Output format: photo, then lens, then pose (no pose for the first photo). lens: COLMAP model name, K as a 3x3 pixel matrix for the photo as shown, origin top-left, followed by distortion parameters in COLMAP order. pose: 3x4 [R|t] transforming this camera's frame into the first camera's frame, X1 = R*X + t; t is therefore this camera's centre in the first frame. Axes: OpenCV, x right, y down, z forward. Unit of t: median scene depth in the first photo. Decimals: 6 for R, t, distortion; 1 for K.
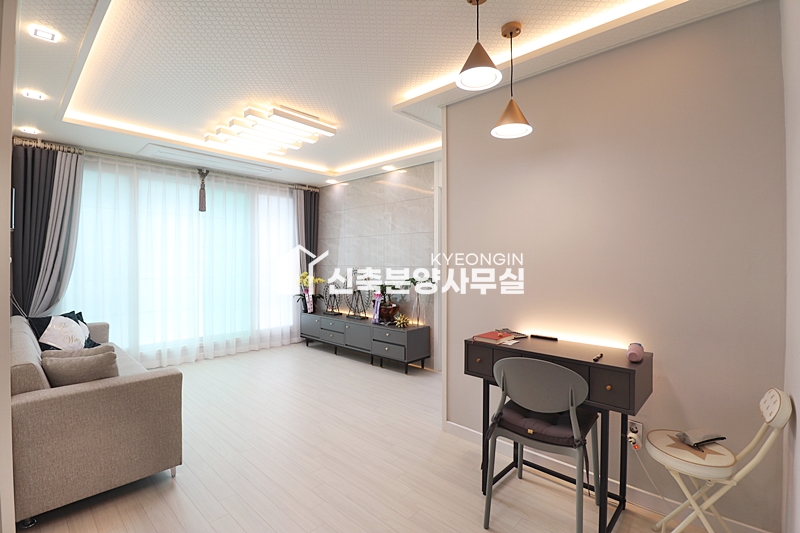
lens RADIAL K [[366.1, 0, 399.2], [0, 366.1, 260.7], [0, 0, 1]] dist [-0.002162, -0.014188]
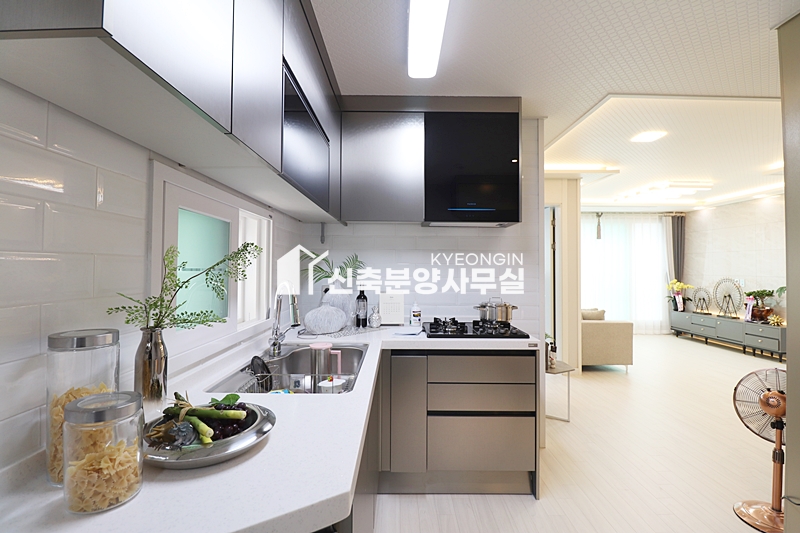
lens RADIAL K [[366.1, 0, 399.2], [0, 366.1, 260.7], [0, 0, 1]] dist [-0.002162, -0.014188]
pose [[0.683010, -0.011883, -0.730313, 0.023638], [-0.002377, 0.999826, -0.018491, -0.011885], [0.730405, 0.014365, 0.682863, -0.706978]]
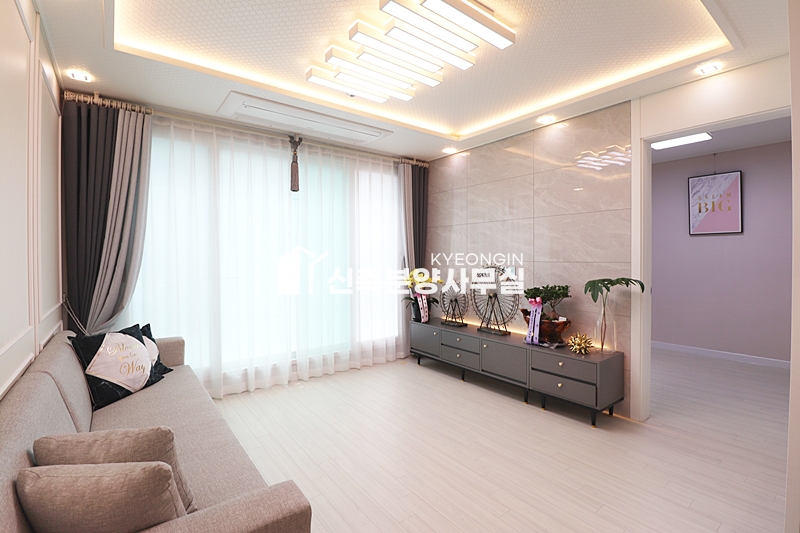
lens RADIAL K [[366.1, 0, 399.2], [0, 366.1, 260.7], [0, 0, 1]] dist [-0.002162, -0.014188]
pose [[0.985694, -0.002444, -0.168524, -0.189652], [0.004605, 0.999912, 0.012432, 0.003991], [0.168479, -0.013030, 0.985619, 0.269751]]
